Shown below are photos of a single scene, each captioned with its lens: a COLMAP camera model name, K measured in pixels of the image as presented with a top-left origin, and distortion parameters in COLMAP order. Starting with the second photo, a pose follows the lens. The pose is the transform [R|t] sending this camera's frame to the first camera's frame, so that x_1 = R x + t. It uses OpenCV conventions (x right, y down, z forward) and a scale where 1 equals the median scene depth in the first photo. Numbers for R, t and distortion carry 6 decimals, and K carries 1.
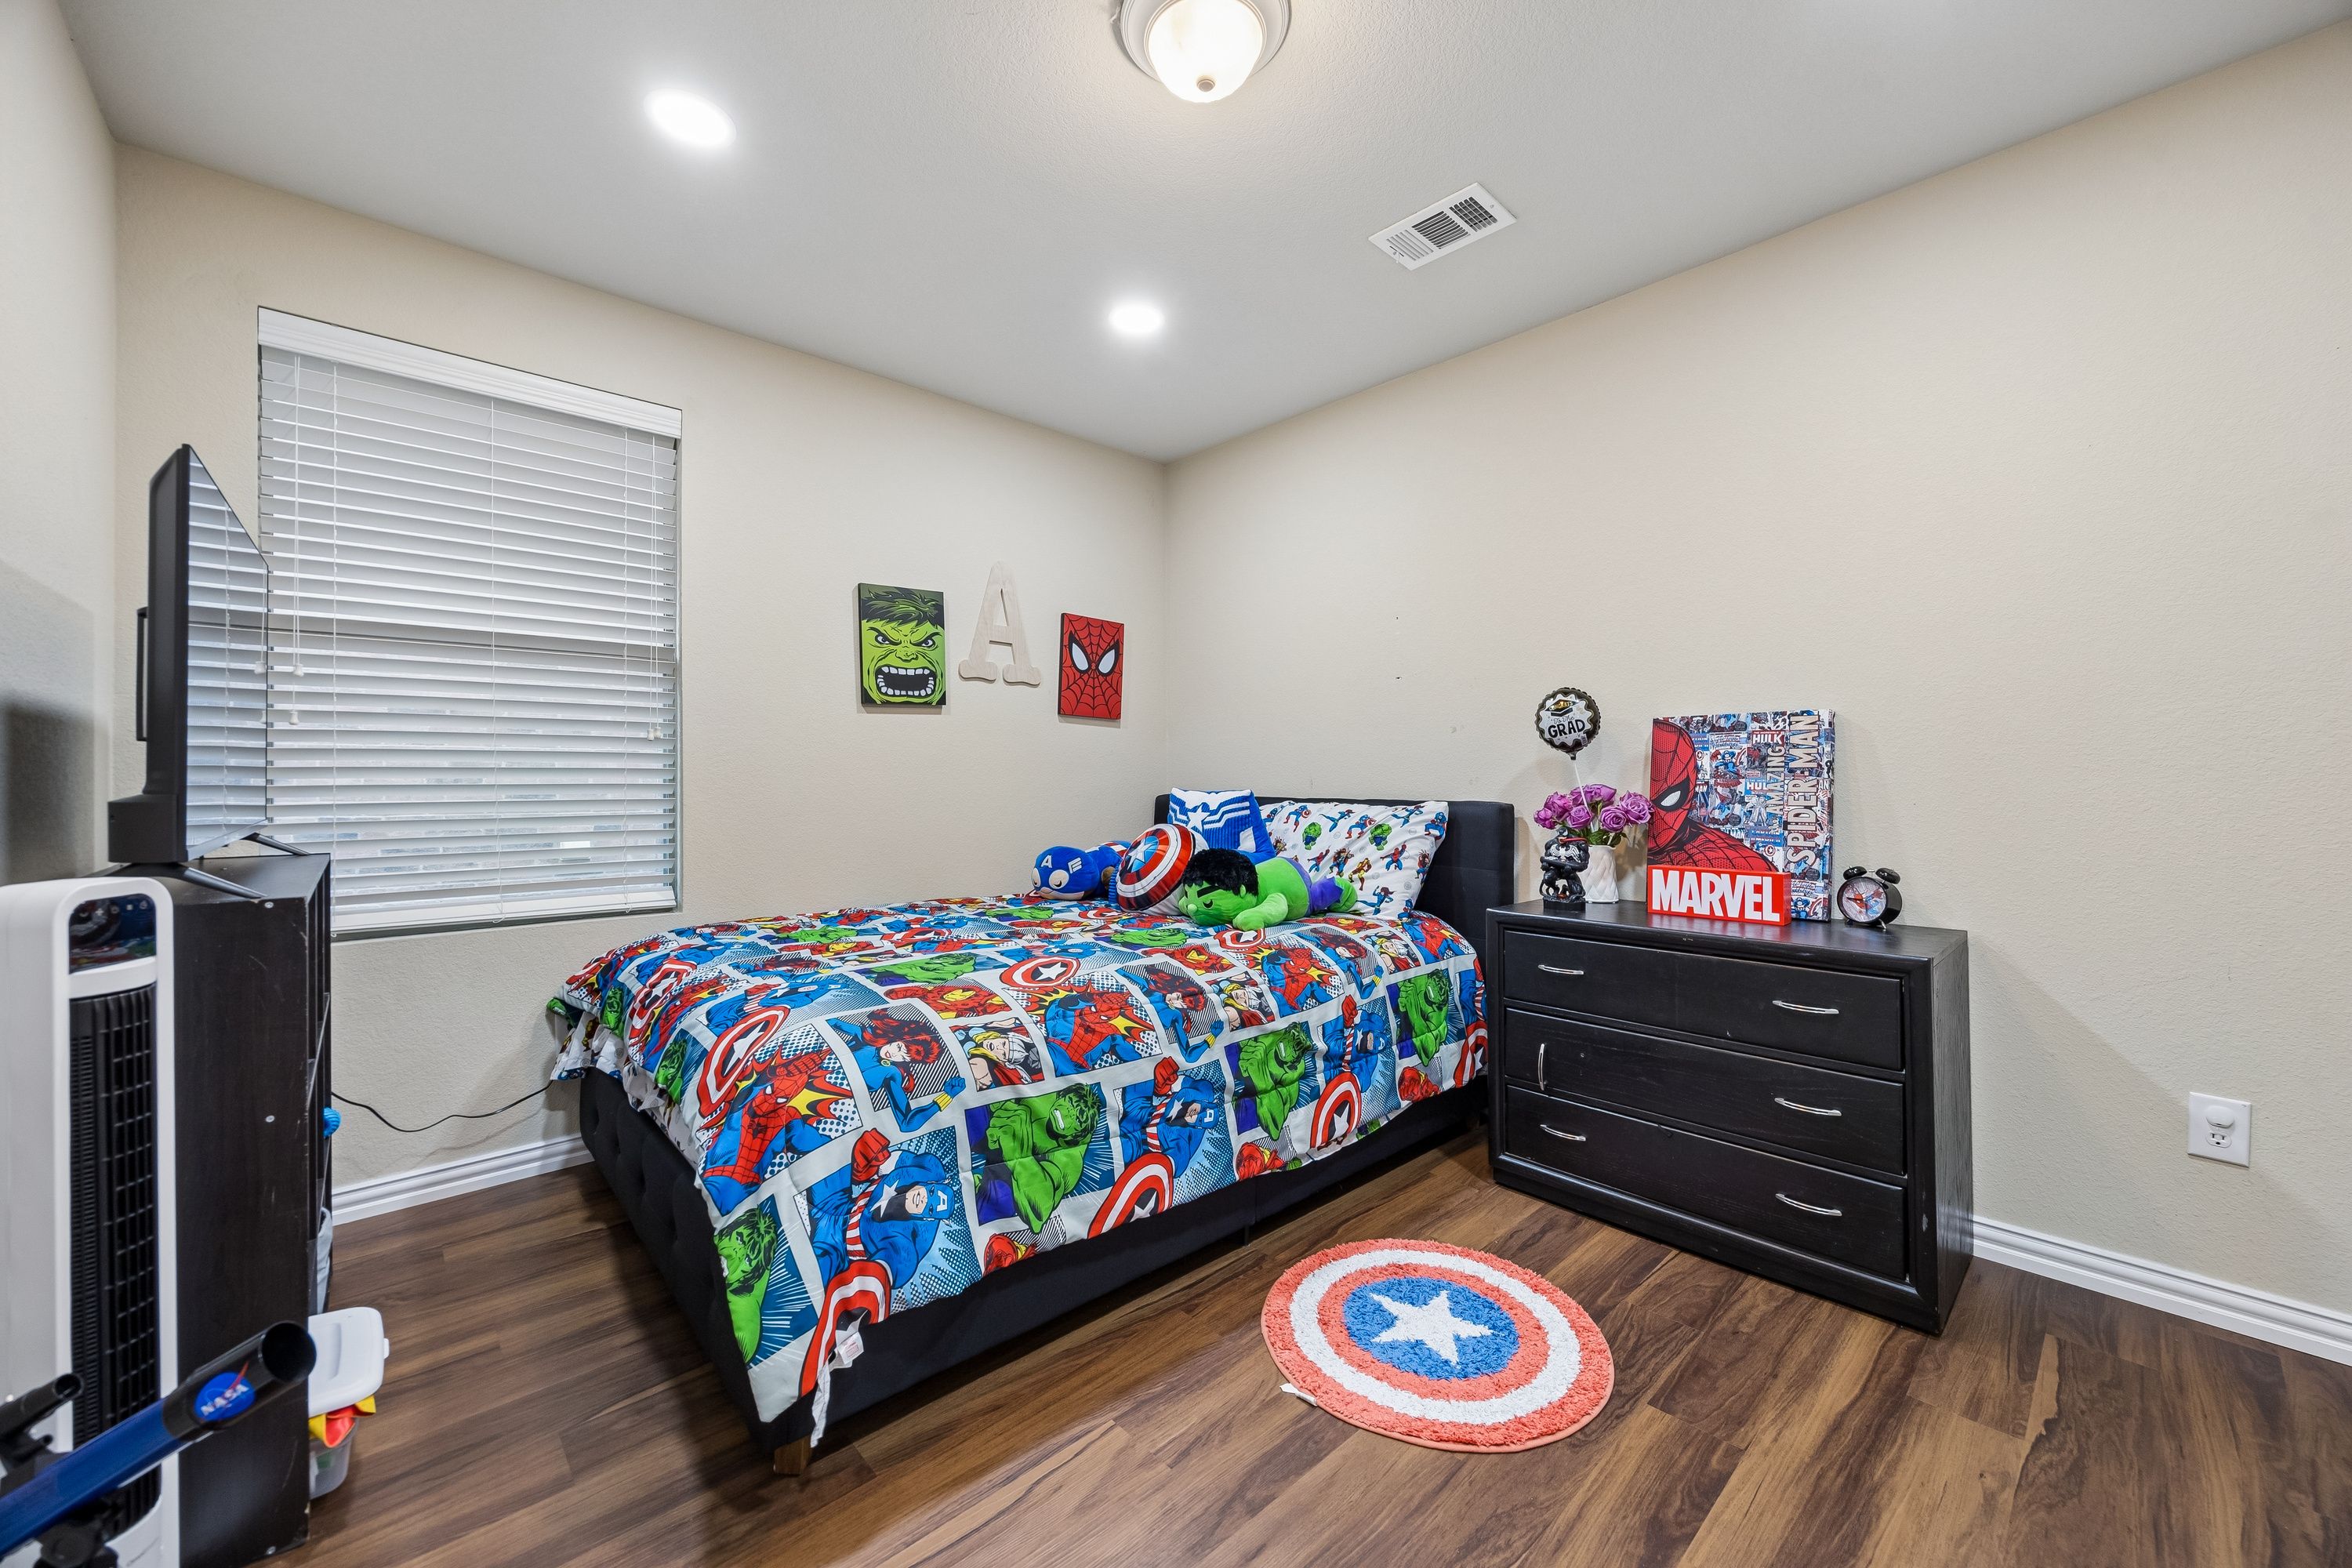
lens RADIAL K [[905.7, 0, 1186.3], [0, 905.7, 780.3], [0, 0, 1]] dist [-0.000113, 0.000070]
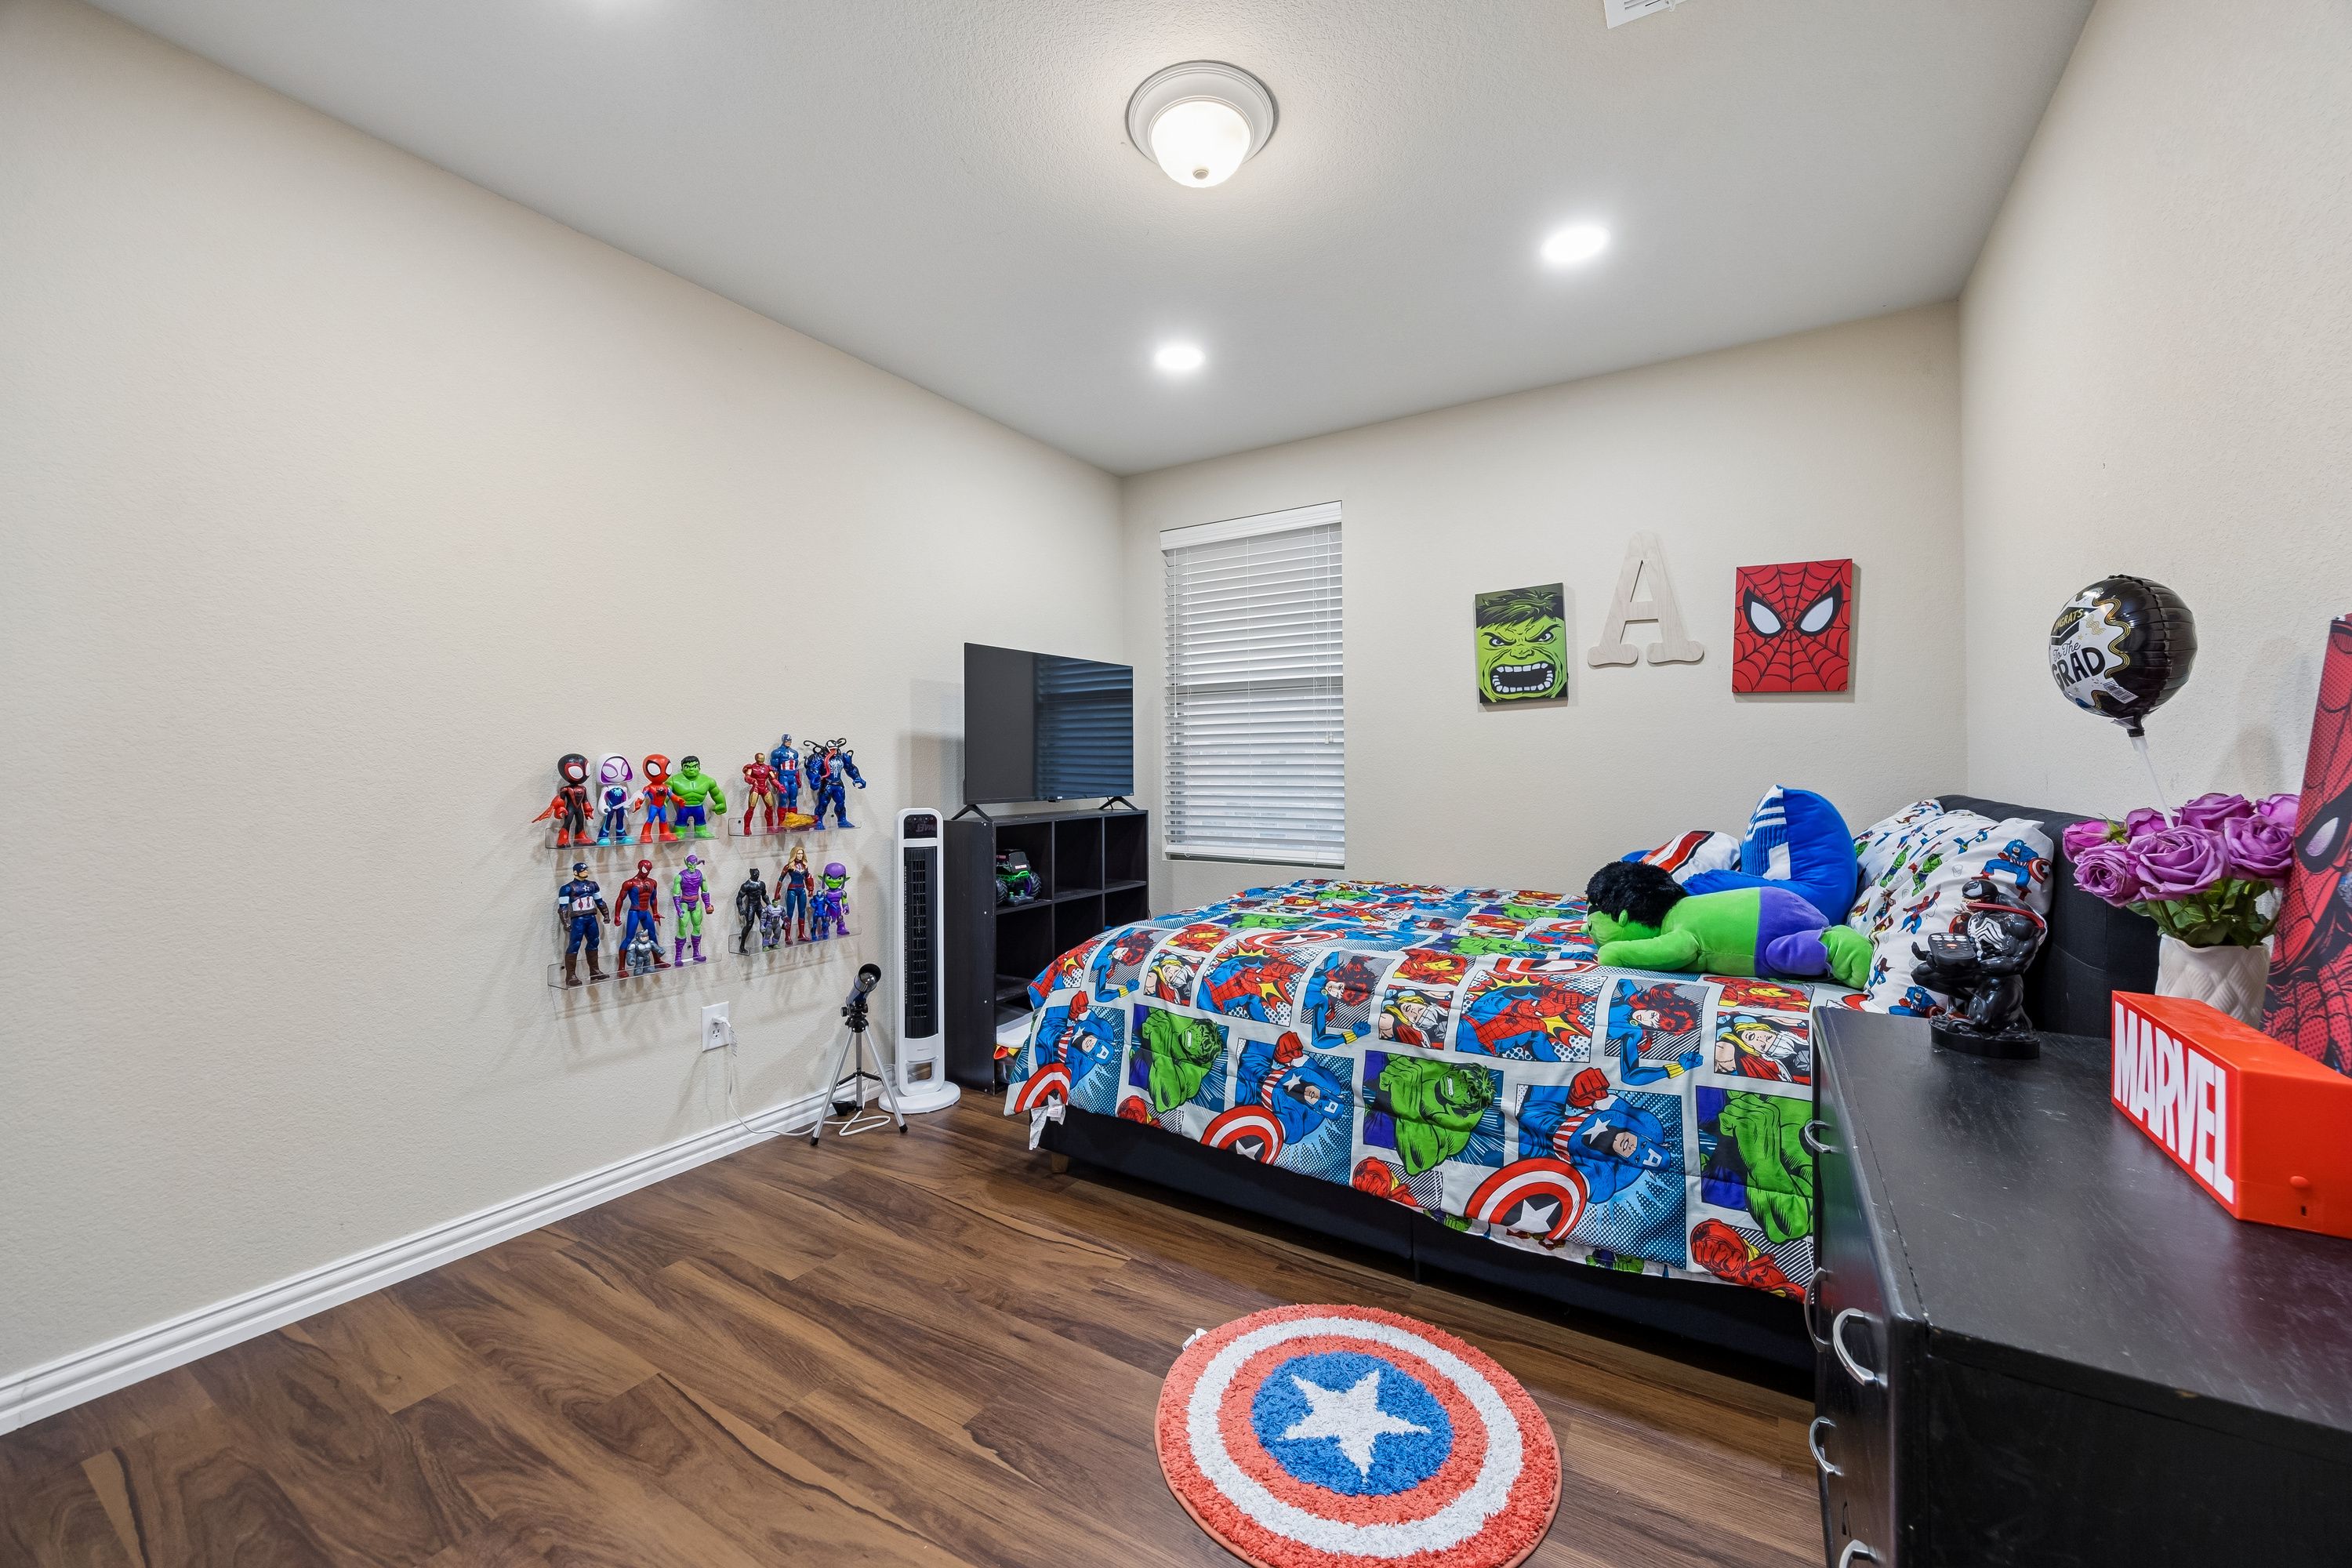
lens RADIAL K [[903.0, 0, 1201.4], [0, 903.0, 777.4], [0, 0, 1]] dist [-0.001173, -0.000013]
pose [[0.268504, 0.009663, -0.963230, 0.908777], [-0.000412, 0.999951, 0.009916, -0.007735], [0.963278, -0.002265, 0.268495, 0.560707]]
